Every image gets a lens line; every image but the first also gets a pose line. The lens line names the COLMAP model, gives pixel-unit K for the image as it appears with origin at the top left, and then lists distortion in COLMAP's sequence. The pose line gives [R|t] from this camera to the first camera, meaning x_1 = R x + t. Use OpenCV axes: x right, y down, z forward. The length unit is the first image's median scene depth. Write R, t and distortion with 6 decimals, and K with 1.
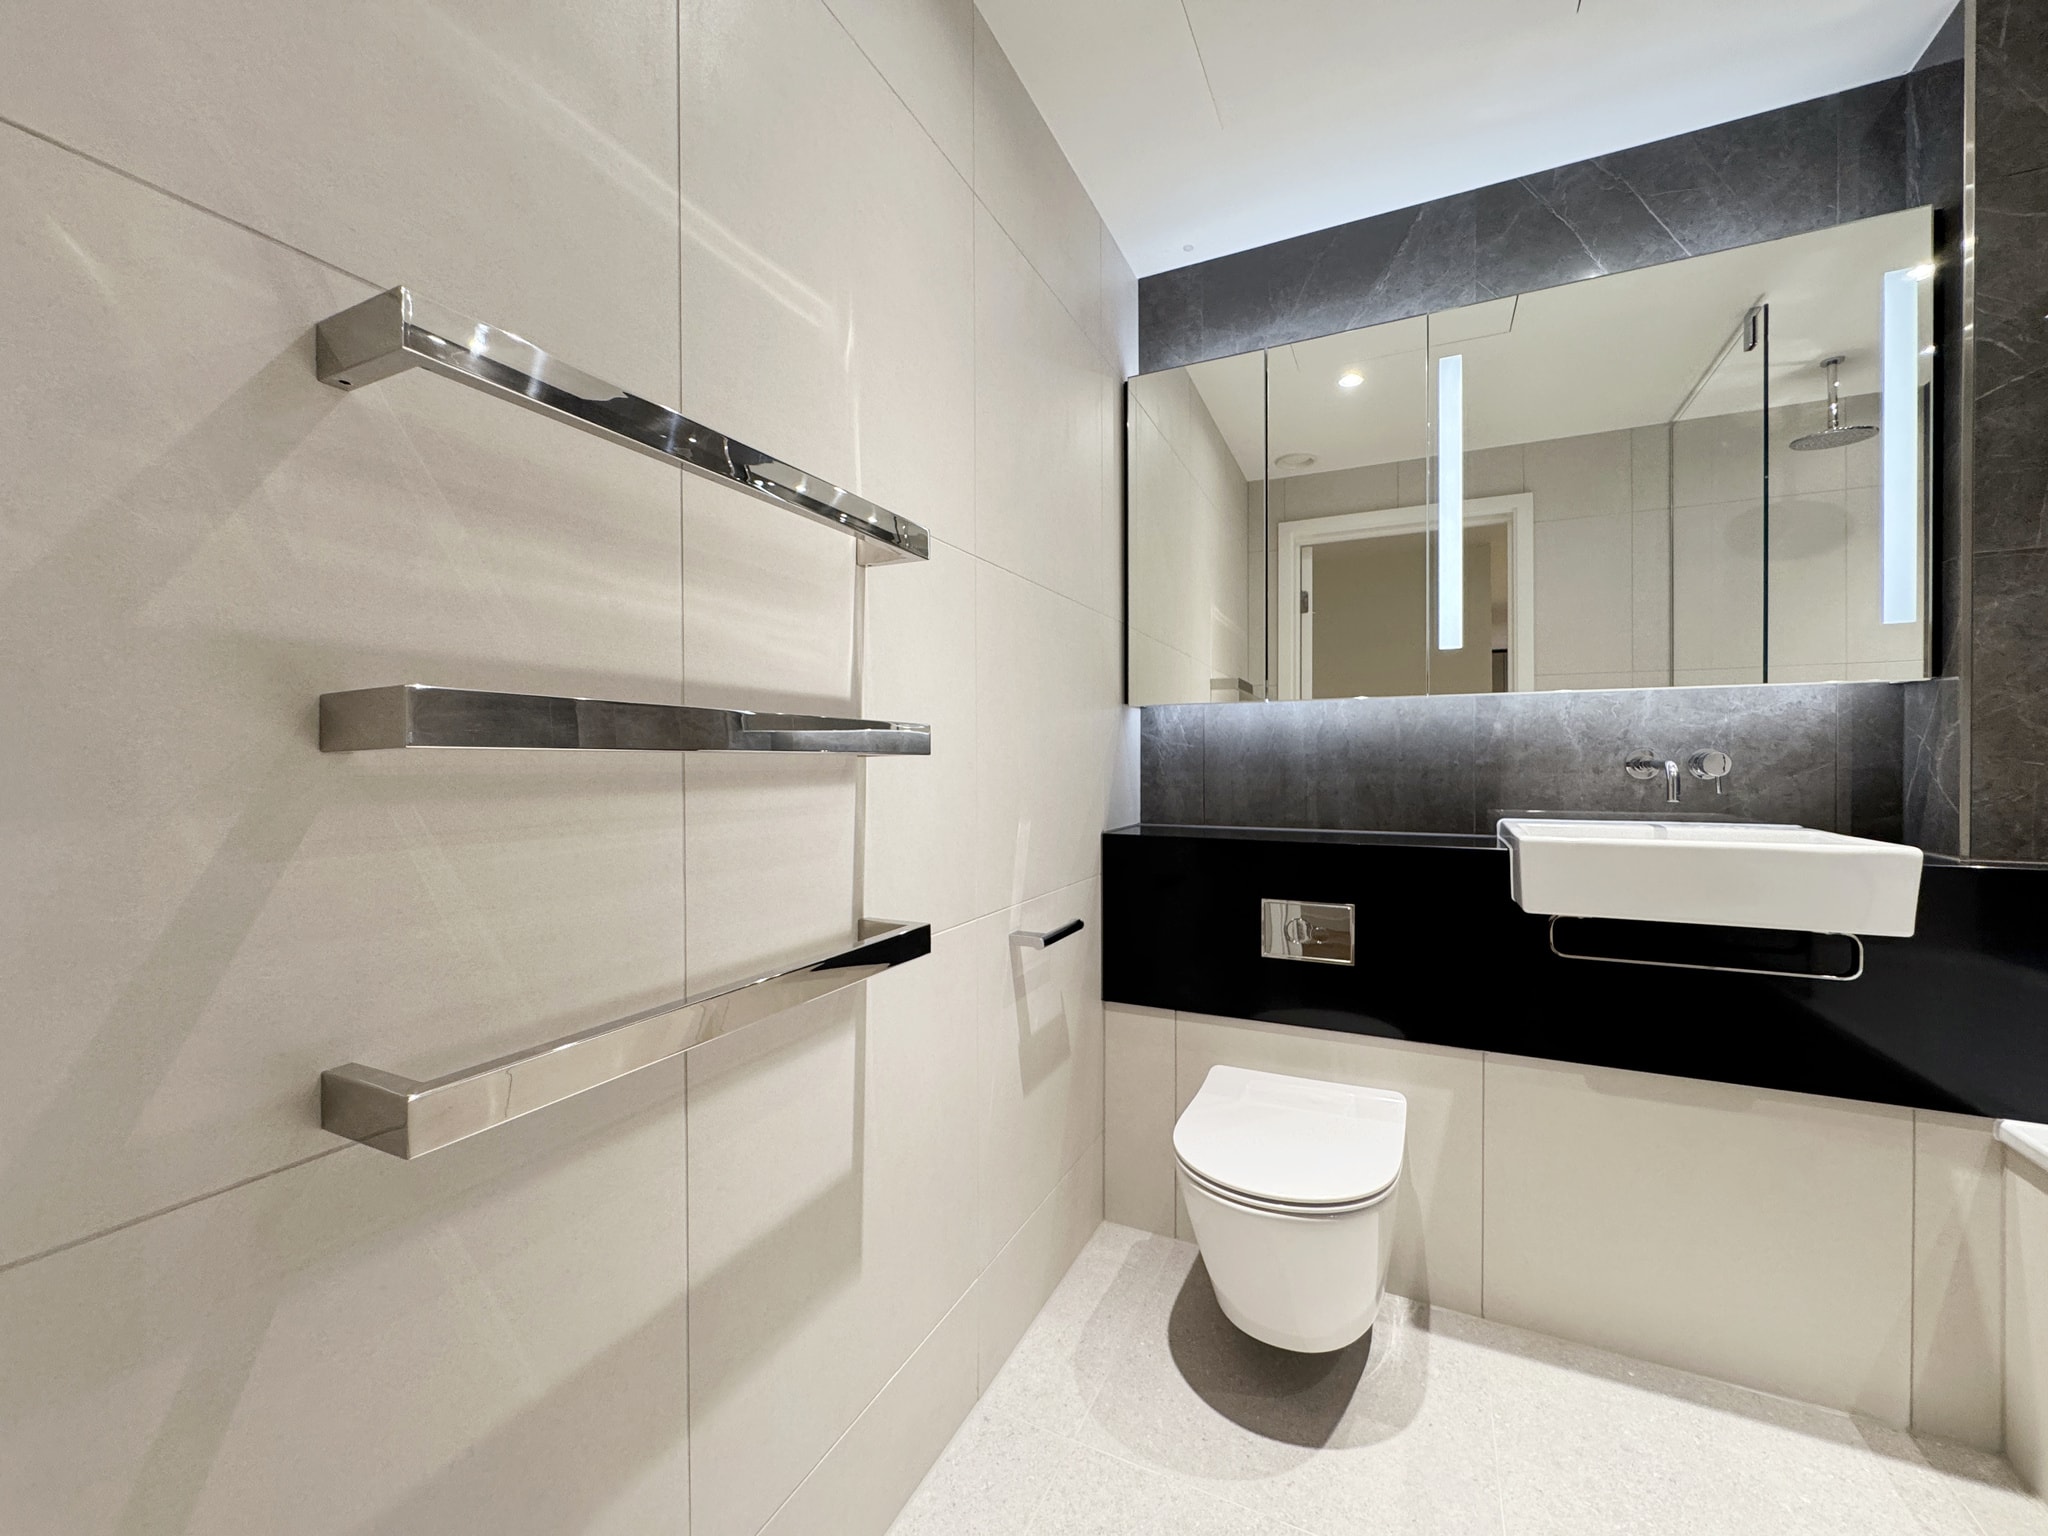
lens RADIAL K [[819.3, 0, 1022.4], [0, 819.3, 767.7], [0, 0, 1]] dist [-0.003732, 0.000609]
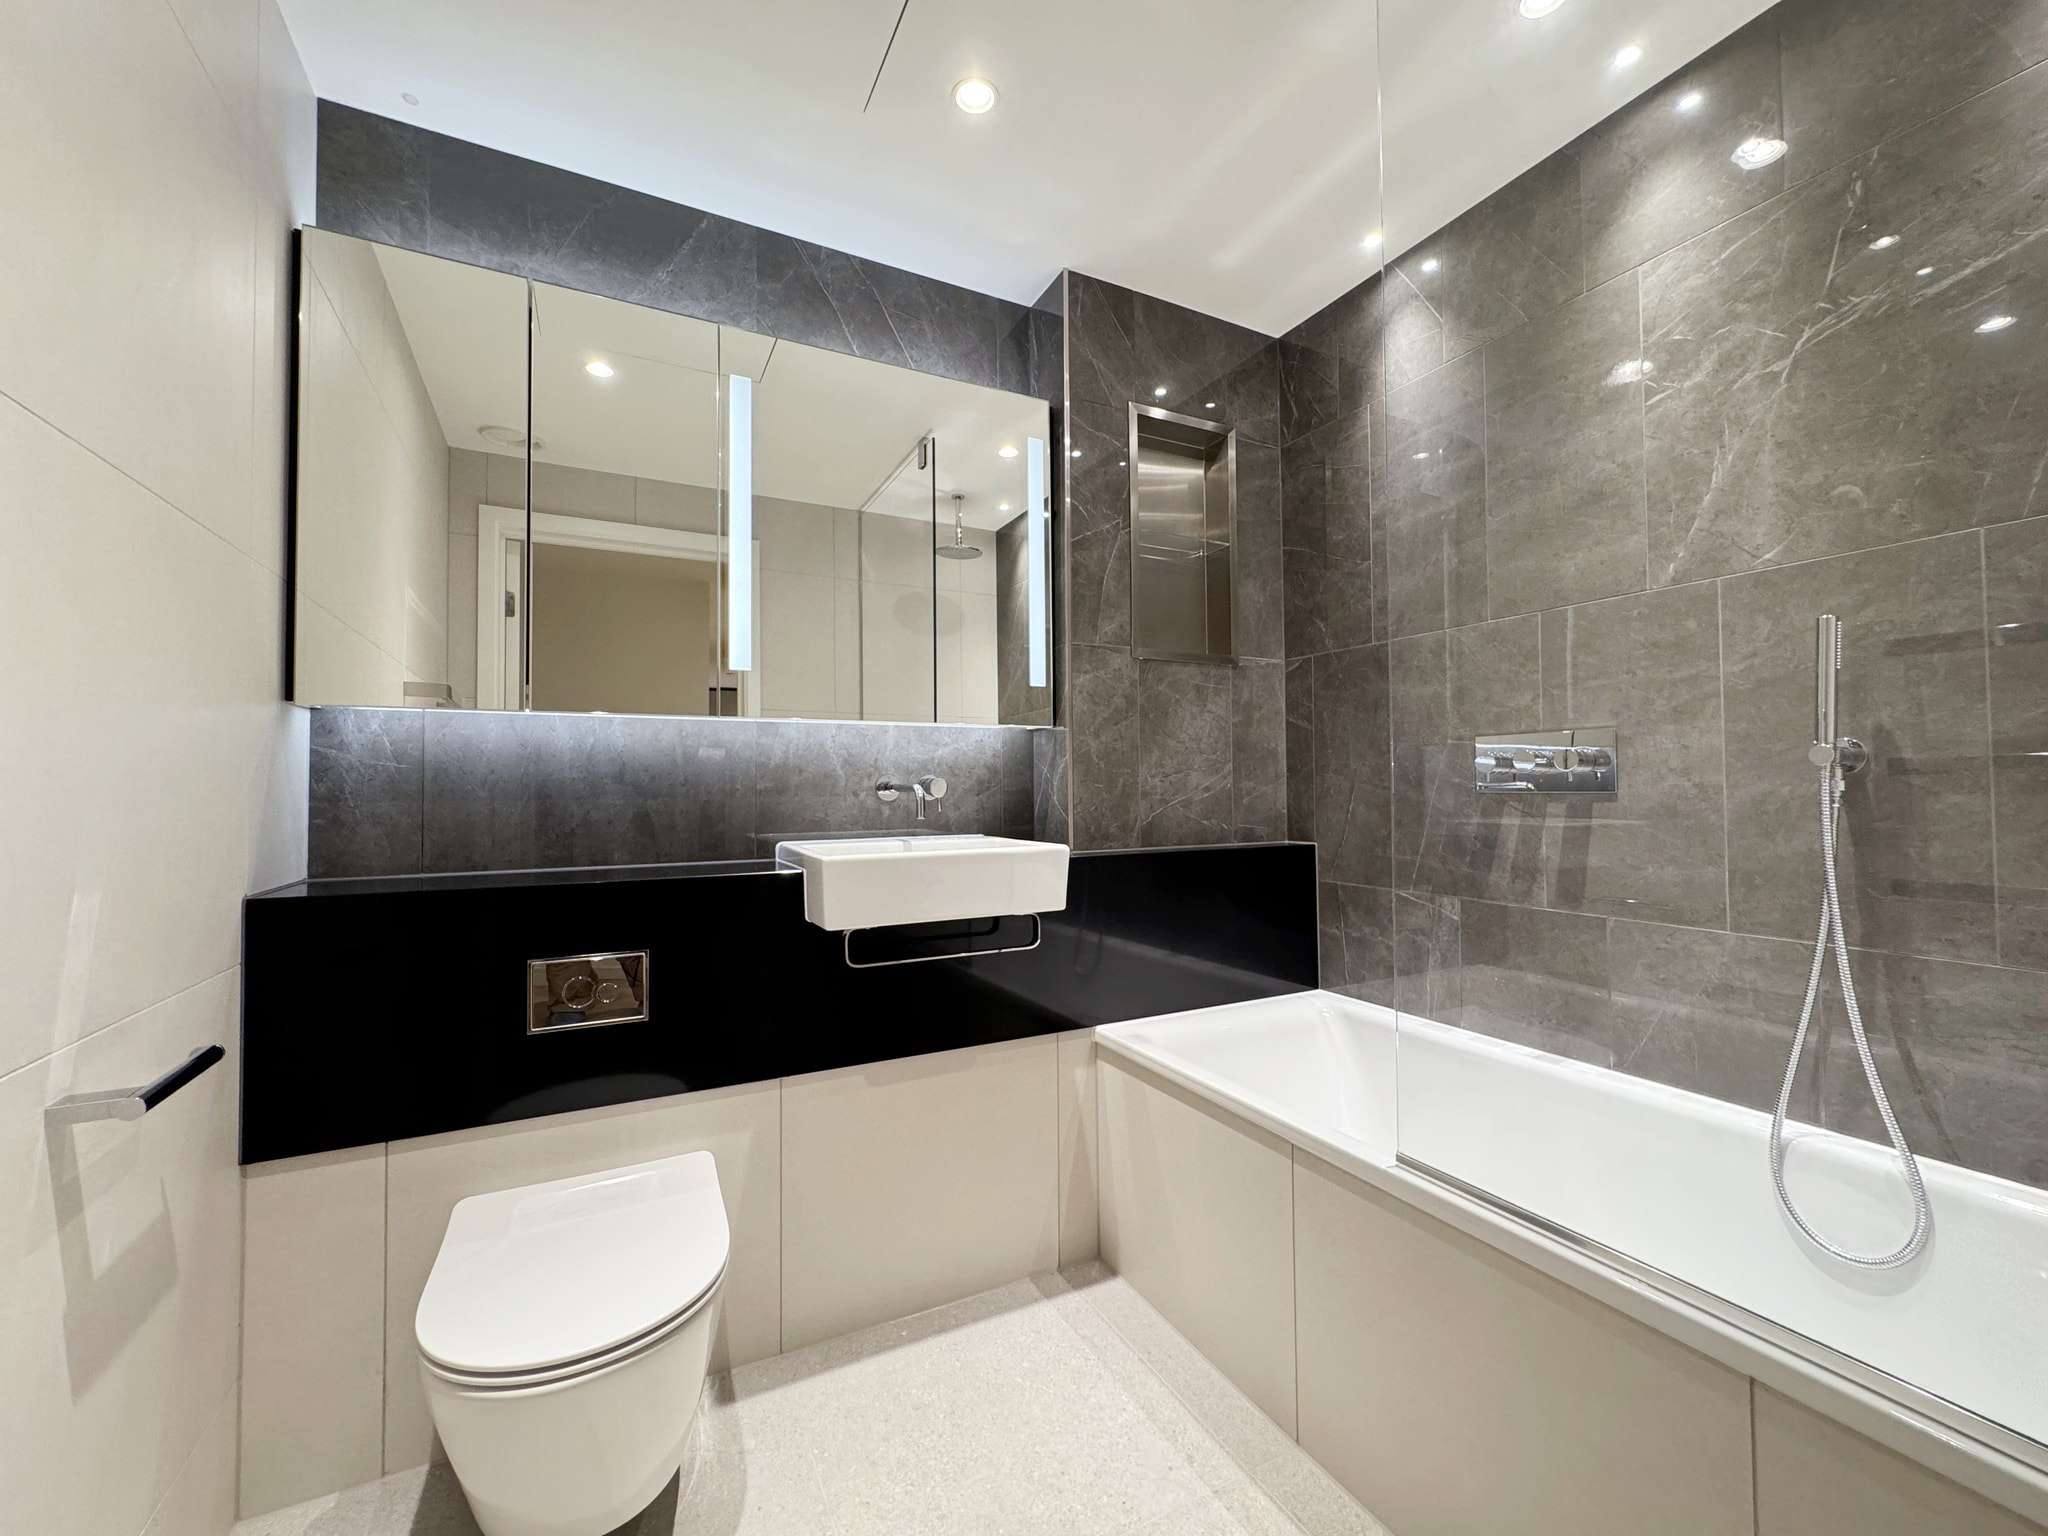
lens RADIAL K [[819.3, 0, 1022.4], [0, 819.3, 767.7], [0, 0, 1]] dist [-0.003732, 0.000609]
pose [[0.600361, 0.018869, 0.799507, -0.056890], [0.013287, 0.999348, -0.033563, 0.008641], [-0.799619, 0.030773, 0.599719, 0.155877]]
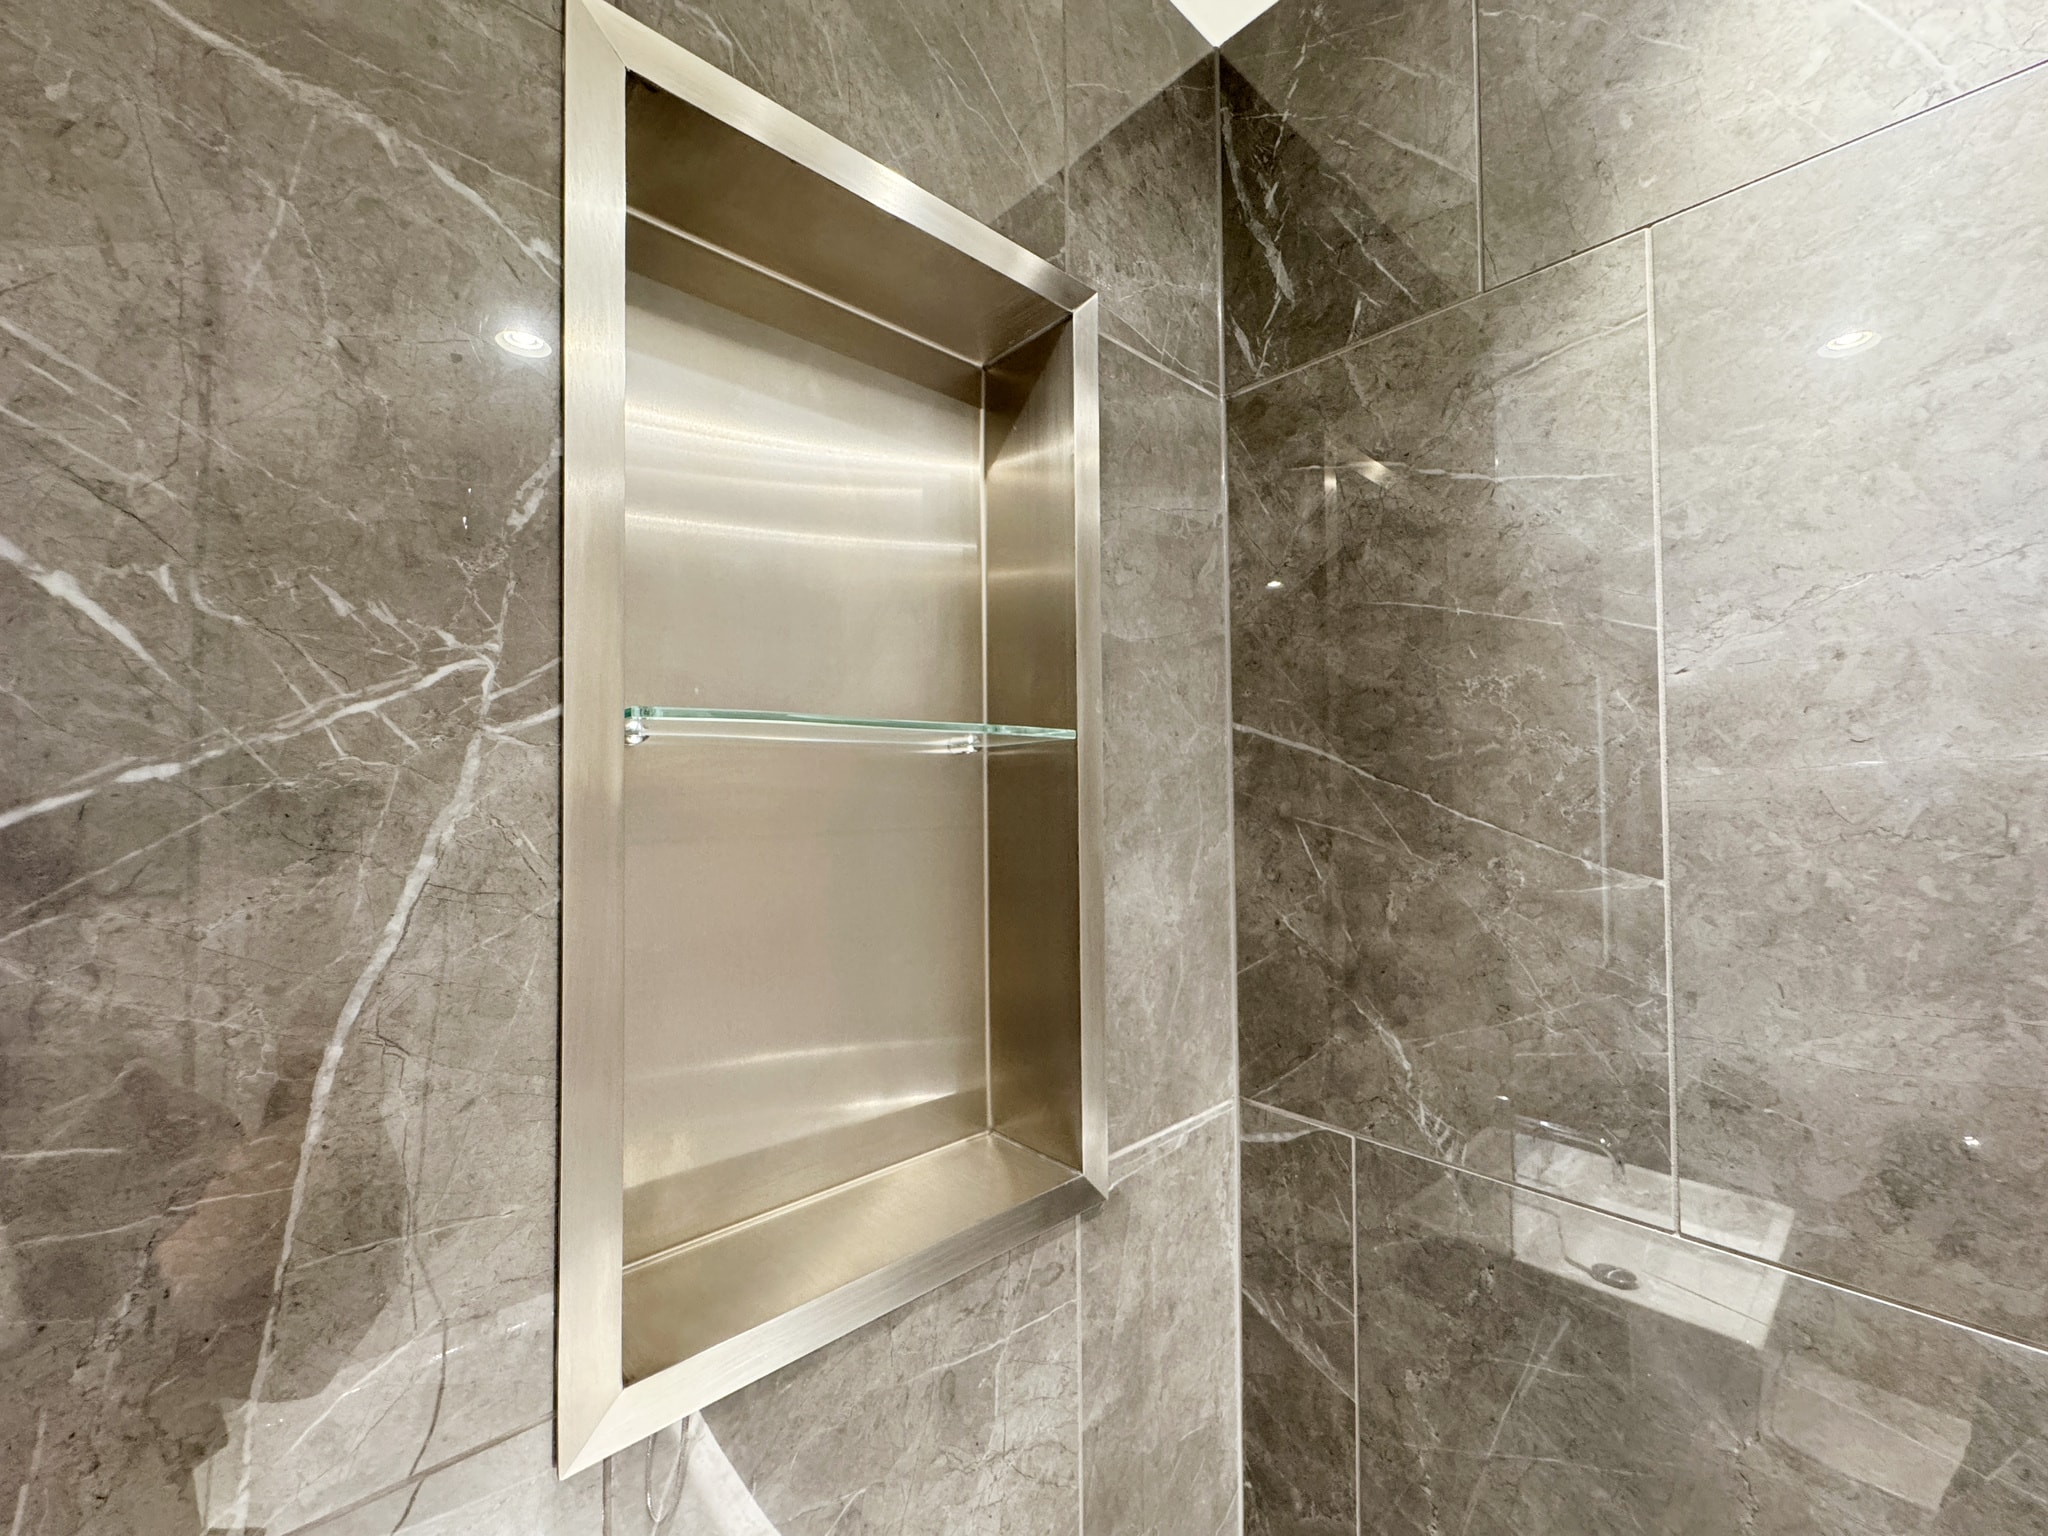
lens RADIAL K [[819.3, 0, 1022.4], [0, 819.3, 767.7], [0, 0, 1]] dist [-0.003732, 0.000609]
pose [[0.365550, 0.022541, 0.930519, 0.861502], [0.015551, 0.999419, -0.030319, -0.365170], [-0.930662, 0.025554, 0.364987, 0.563826]]
